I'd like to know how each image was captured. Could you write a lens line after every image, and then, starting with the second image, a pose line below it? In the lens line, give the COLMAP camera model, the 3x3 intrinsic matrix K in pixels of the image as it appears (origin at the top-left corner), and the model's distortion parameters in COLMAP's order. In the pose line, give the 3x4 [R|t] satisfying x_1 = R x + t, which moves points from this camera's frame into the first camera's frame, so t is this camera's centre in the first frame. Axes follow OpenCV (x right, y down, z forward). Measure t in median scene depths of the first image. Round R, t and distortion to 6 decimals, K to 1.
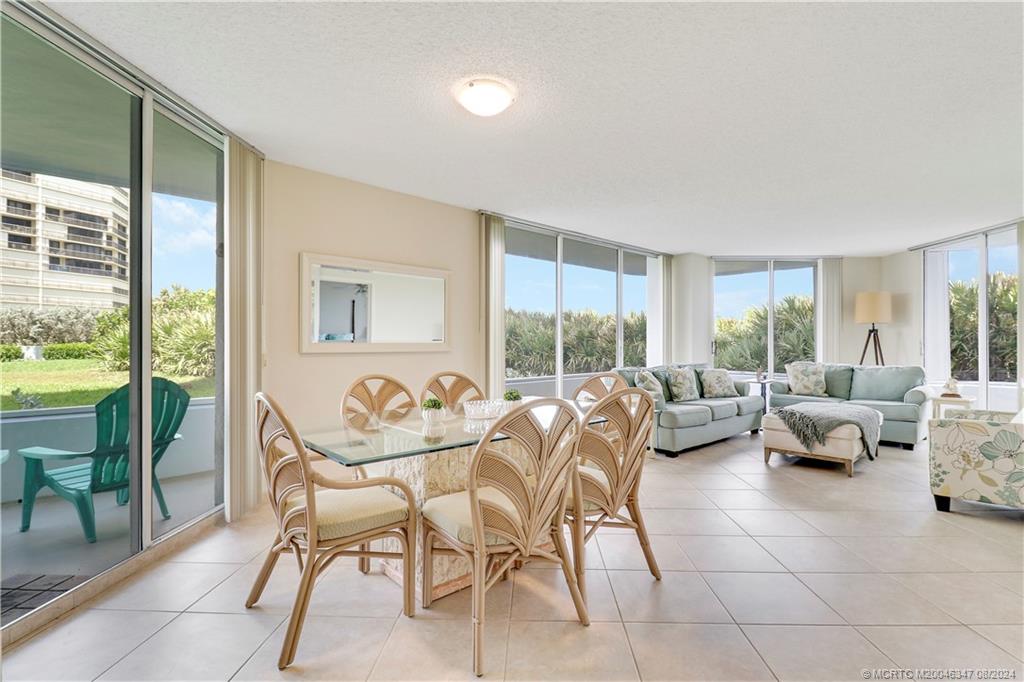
lens RADIAL K [[467.9, 0, 521.8], [0, 467.9, 339.6], [0, 0, 1]] dist [-0.007400, -0.007133]
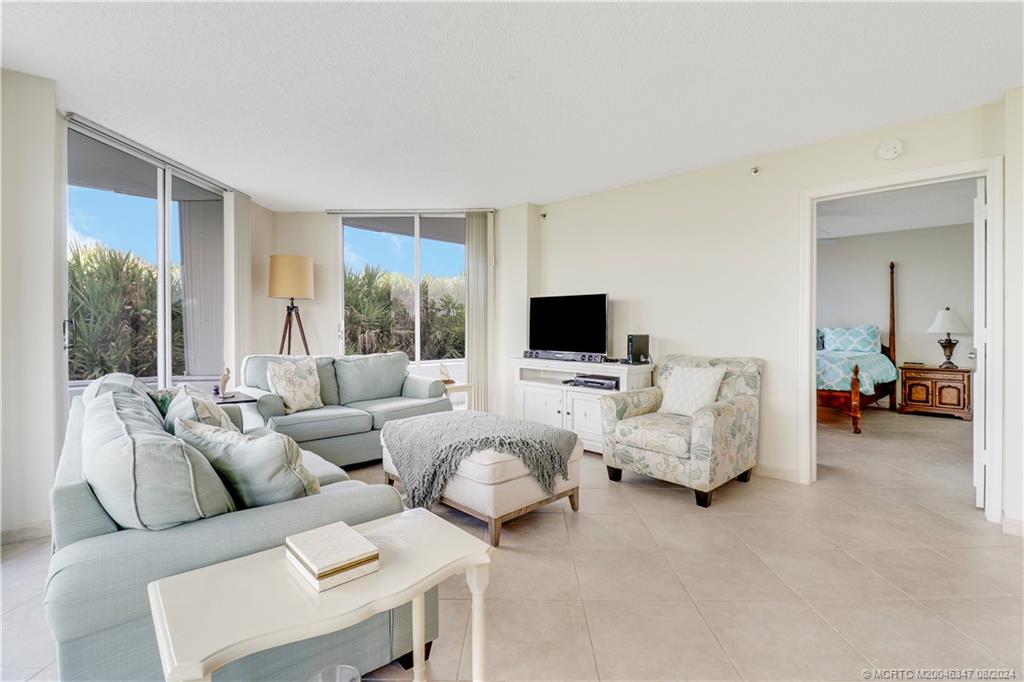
lens RADIAL K [[467.9, 0, 511.8], [0, 467.9, 333.9], [0, 0, 1]] dist [-0.007400, -0.007133]
pose [[-0.016953, -0.015698, 0.999733, -0.008659], [-0.010020, 0.999829, 0.015529, 0.008101], [-0.999806, -0.009754, -0.017107, 0.797979]]
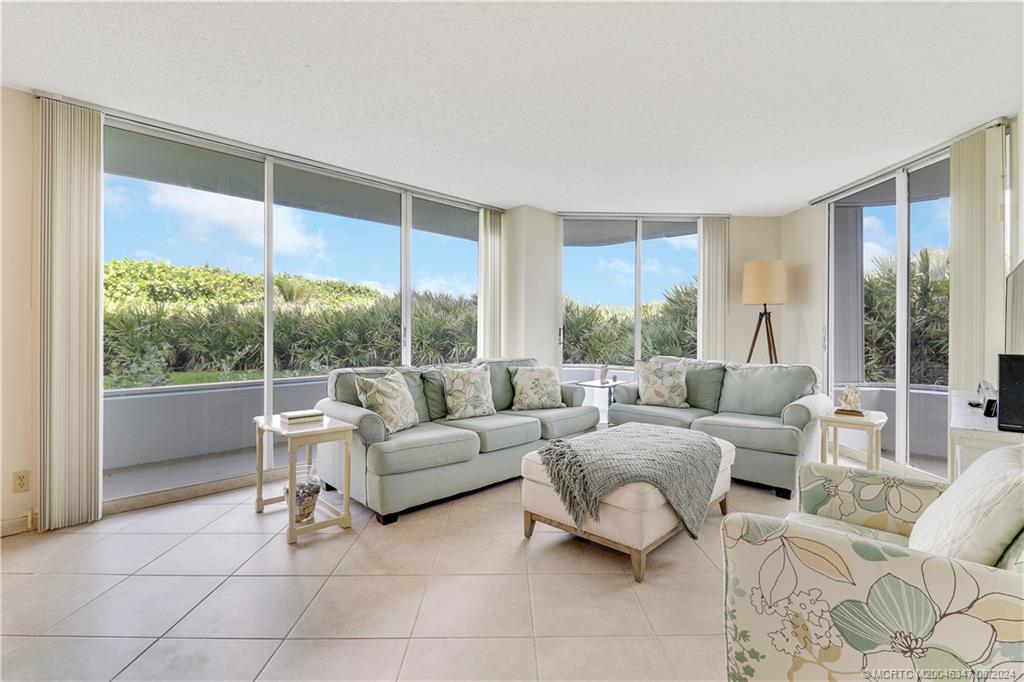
lens RADIAL K [[467.9, 0, 515.9], [0, 467.9, 330.7], [0, 0, 1]] dist [-0.007400, -0.007133]
pose [[0.998047, 0.004650, 0.062297, 0.380929], [-0.005173, 0.999953, 0.008242, 0.003345], [-0.062256, -0.008548, 0.998024, 0.343494]]
